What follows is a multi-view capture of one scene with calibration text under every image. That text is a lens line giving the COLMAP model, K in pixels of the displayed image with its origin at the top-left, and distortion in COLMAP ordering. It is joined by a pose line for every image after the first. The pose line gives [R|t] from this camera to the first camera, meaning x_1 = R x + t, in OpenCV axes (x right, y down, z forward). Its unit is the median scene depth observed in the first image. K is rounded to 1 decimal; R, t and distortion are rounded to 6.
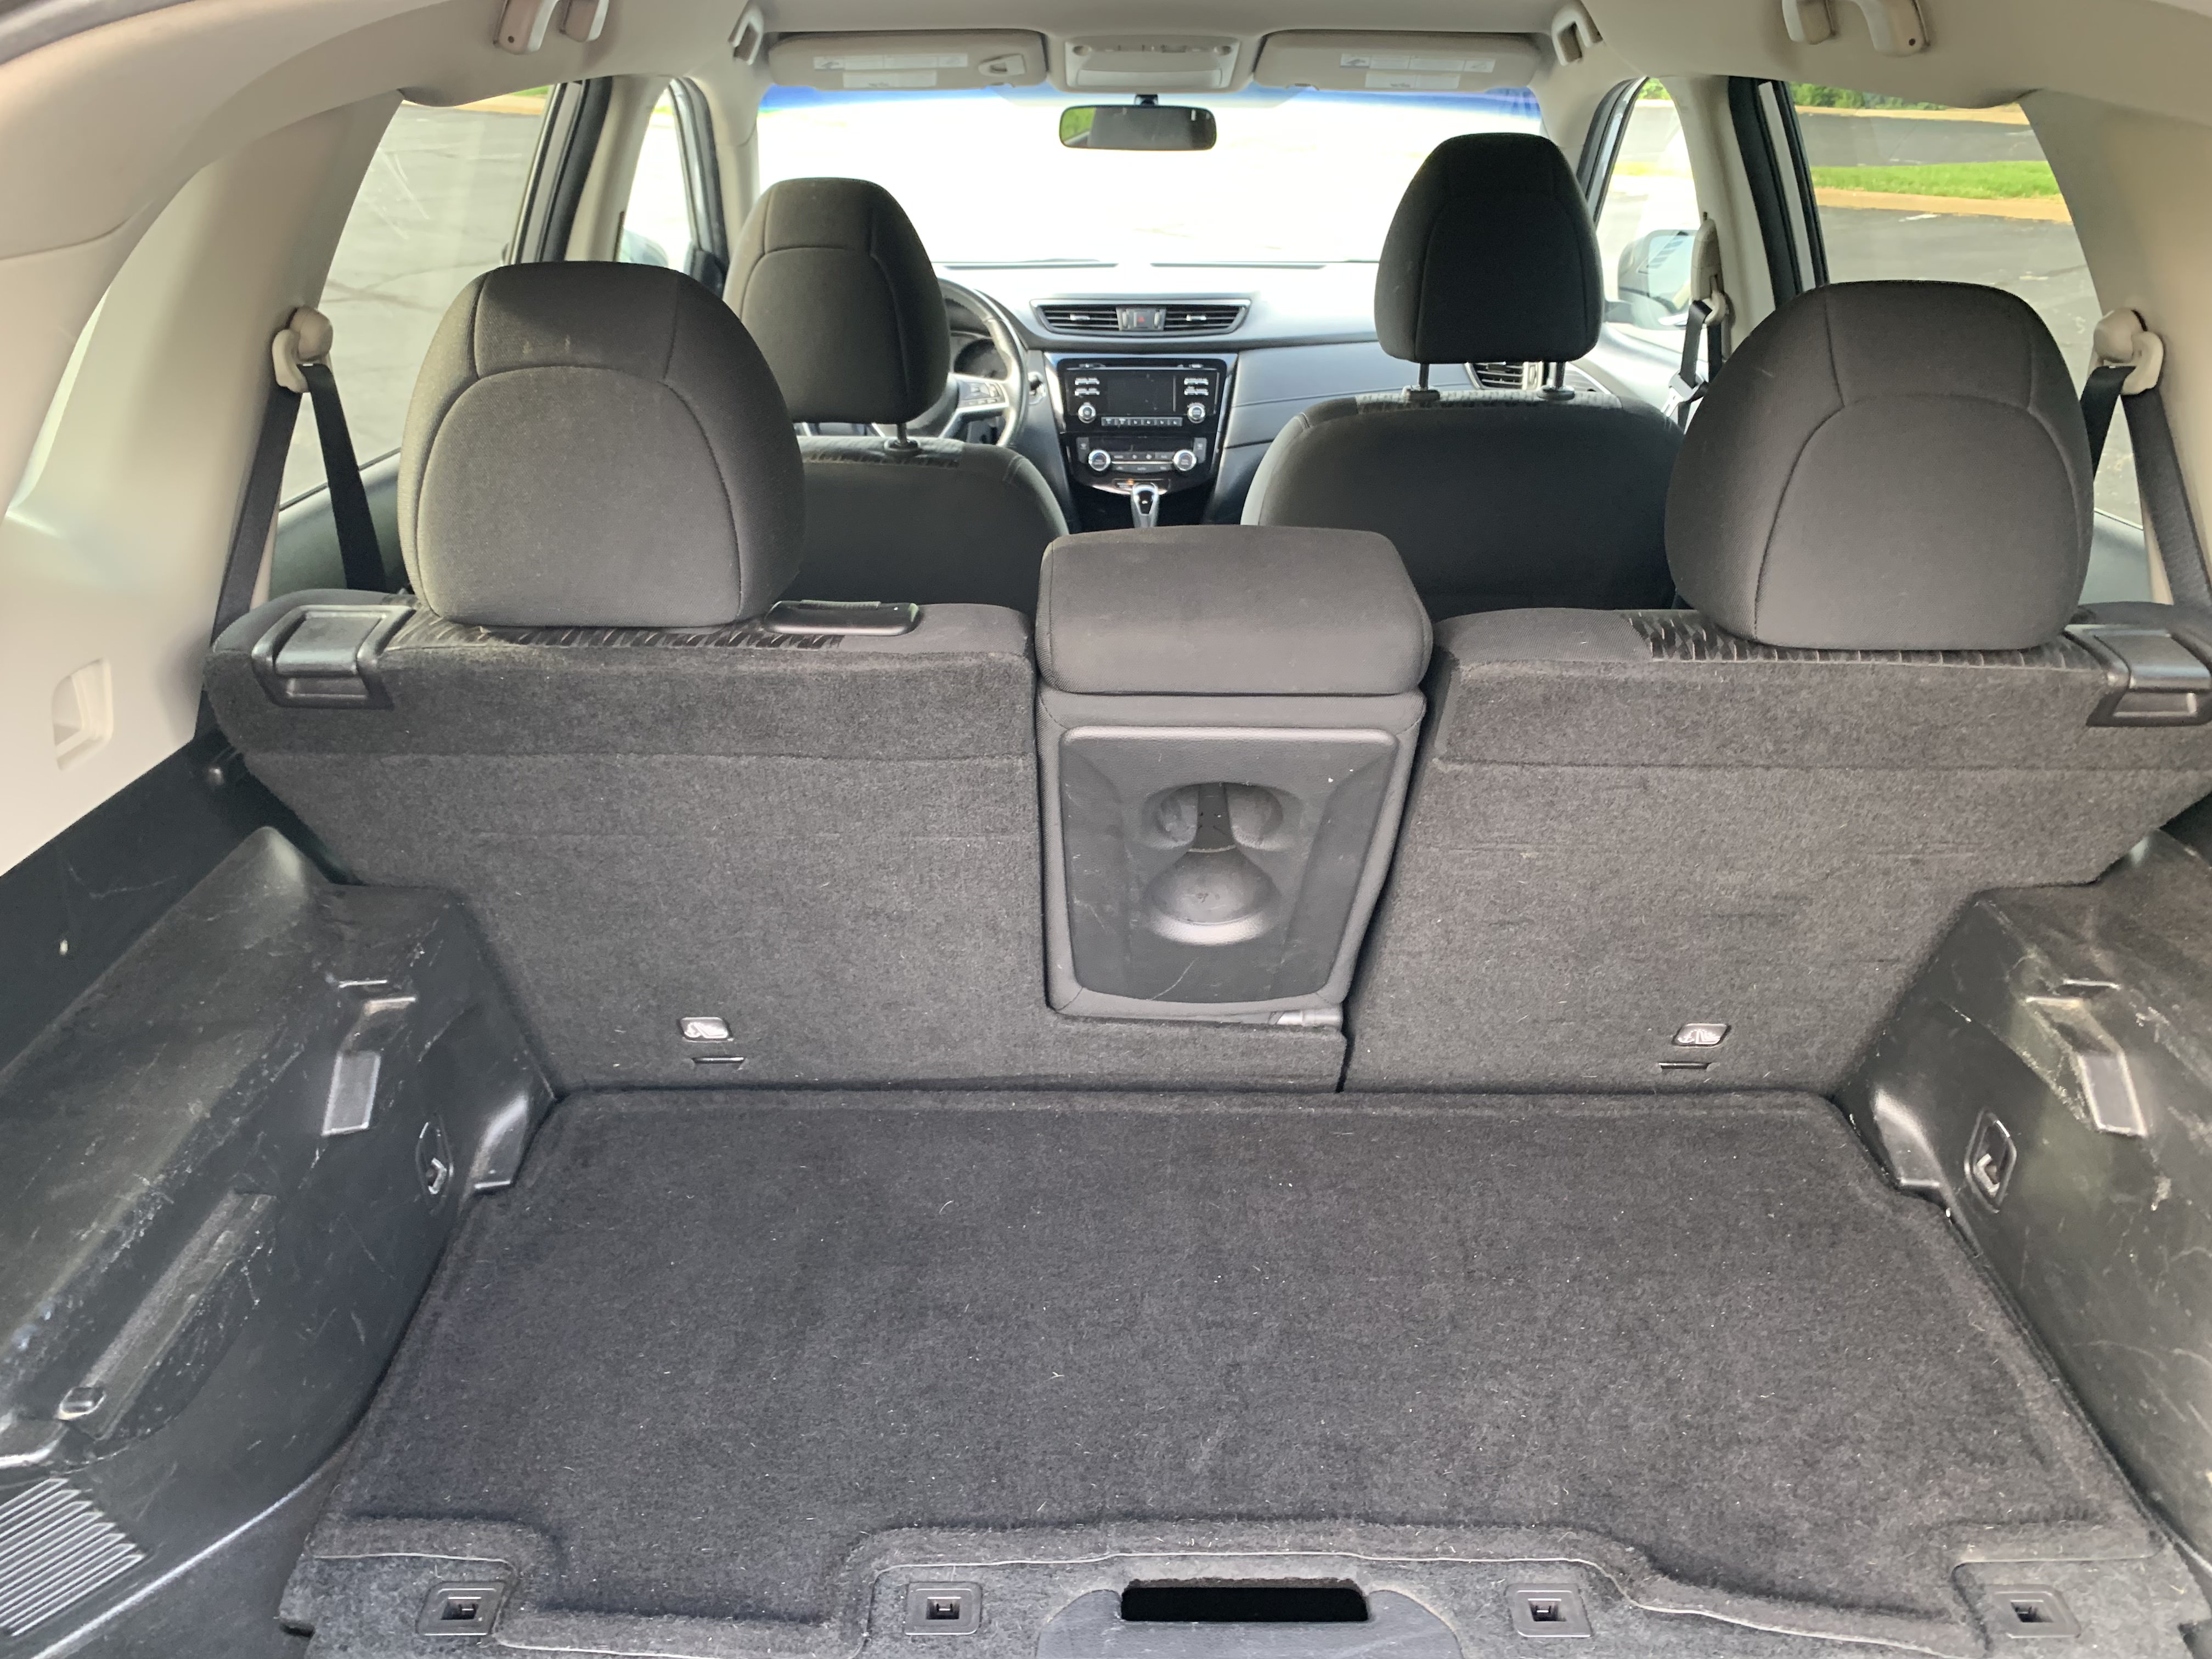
lens RADIAL K [[1696.0, 0, 1098.5], [0, 1696.0, 807.2], [0, 0, 1]] dist [0.057621, -0.088190]
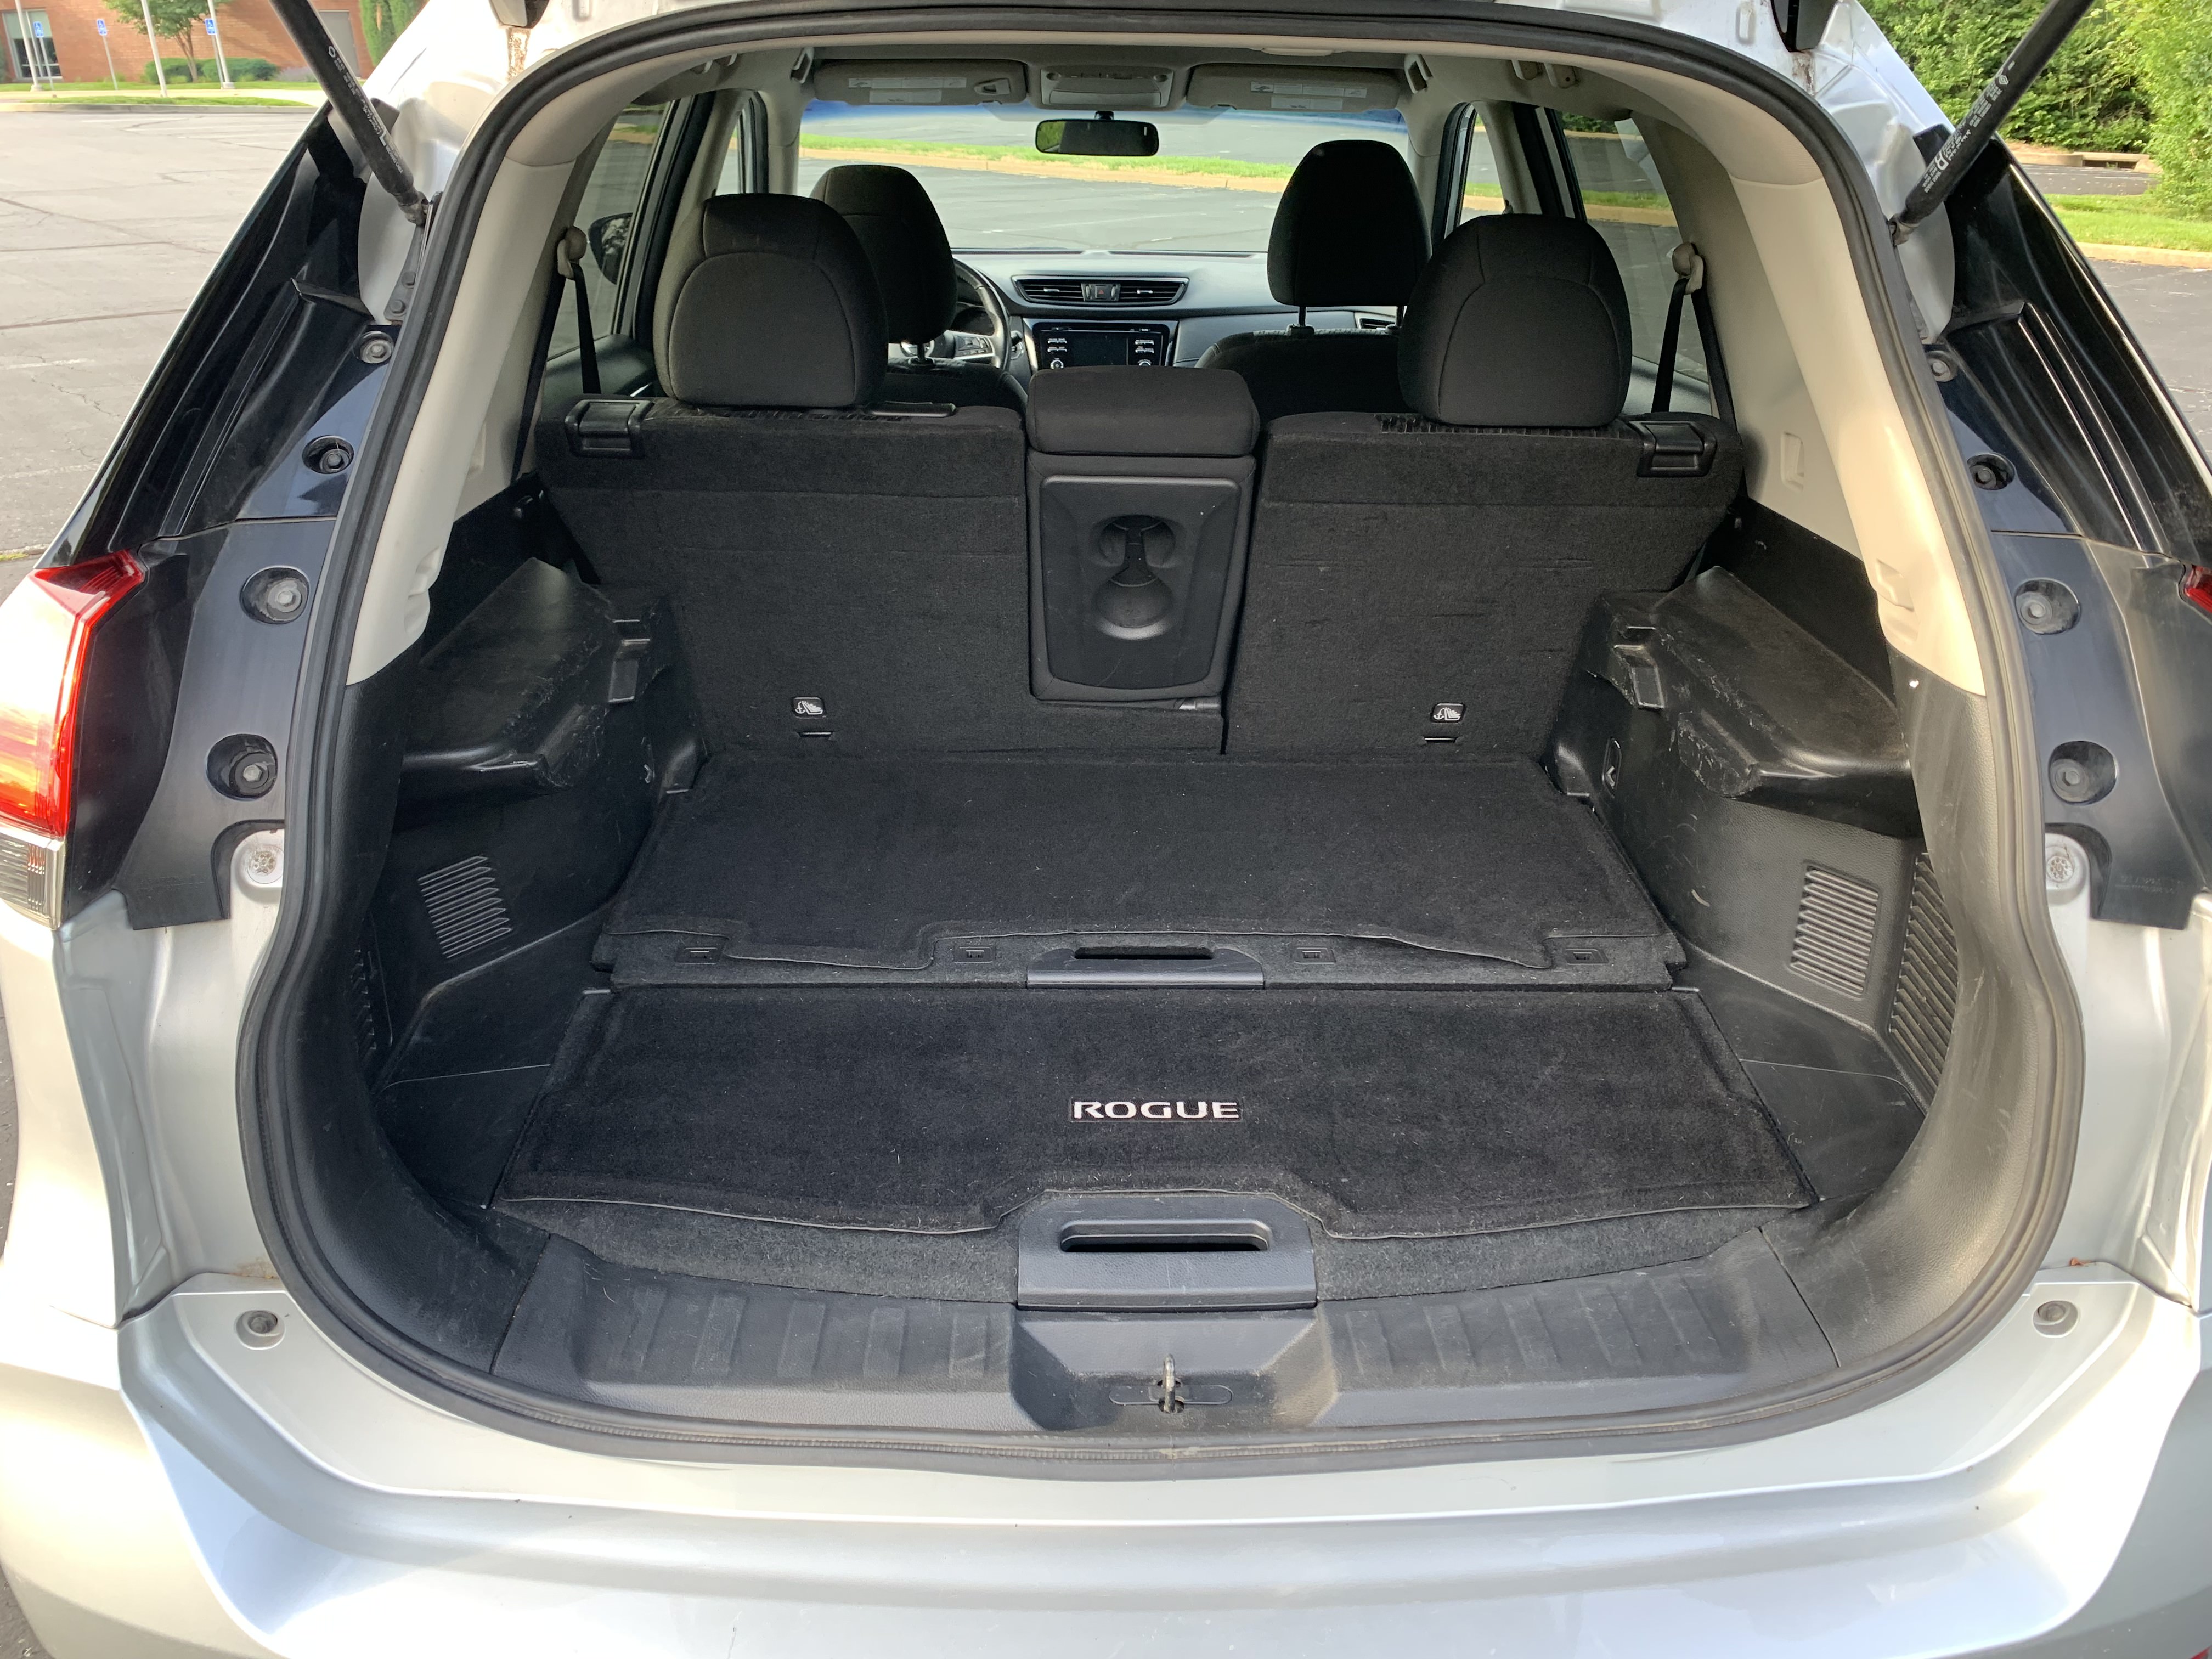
lens RADIAL K [[1699.9, 0, 1120.2], [0, 1699.9, 797.1], [0, 0, 1]] dist [0.053099, -0.007518]
pose [[0.999534, 0.002430, 0.030418, 0.005333], [-0.001837, 0.999808, -0.019508, 0.273829], [-0.030459, 0.019444, 0.999347, -0.618061]]
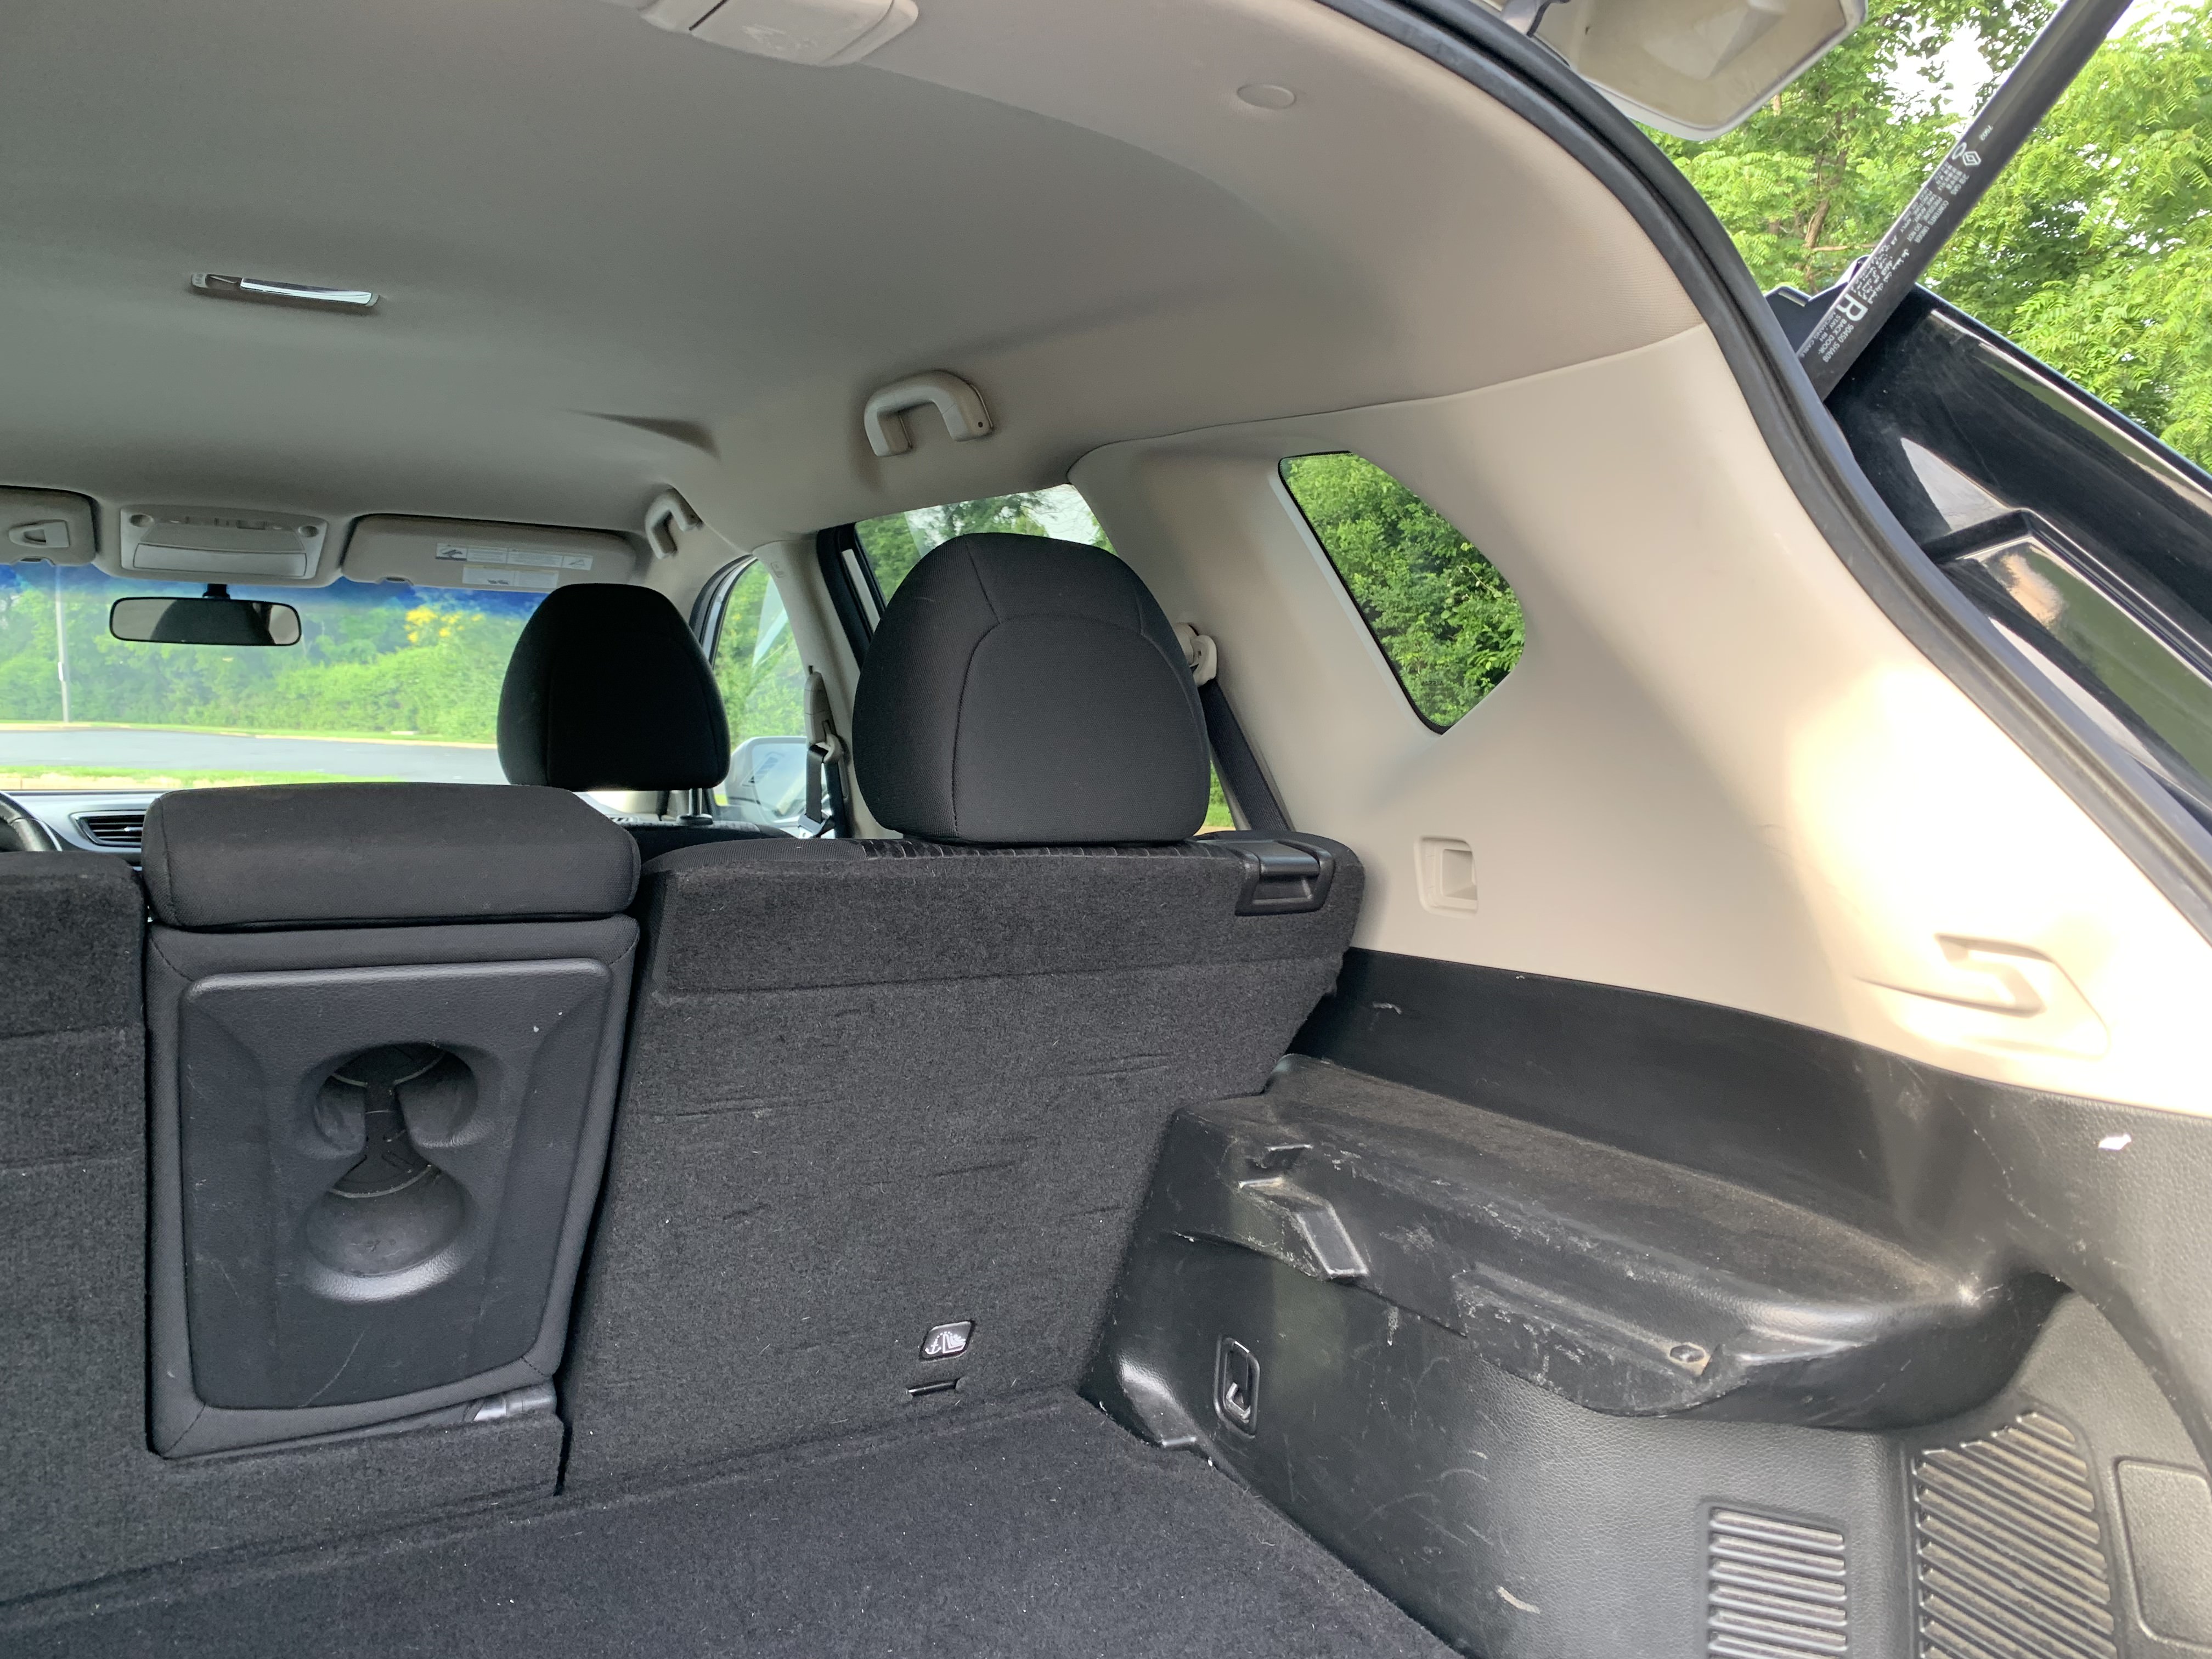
lens RADIAL K [[1689.3, 0, 1105.7], [0, 1689.3, 831.0], [0, 0, 1]] dist [0.025141, -0.009075]
pose [[0.866825, -0.016980, 0.498324, -0.039078], [0.189143, 0.935919, -0.297119, 0.187406], [-0.461346, 0.351805, 0.814490, 0.108926]]
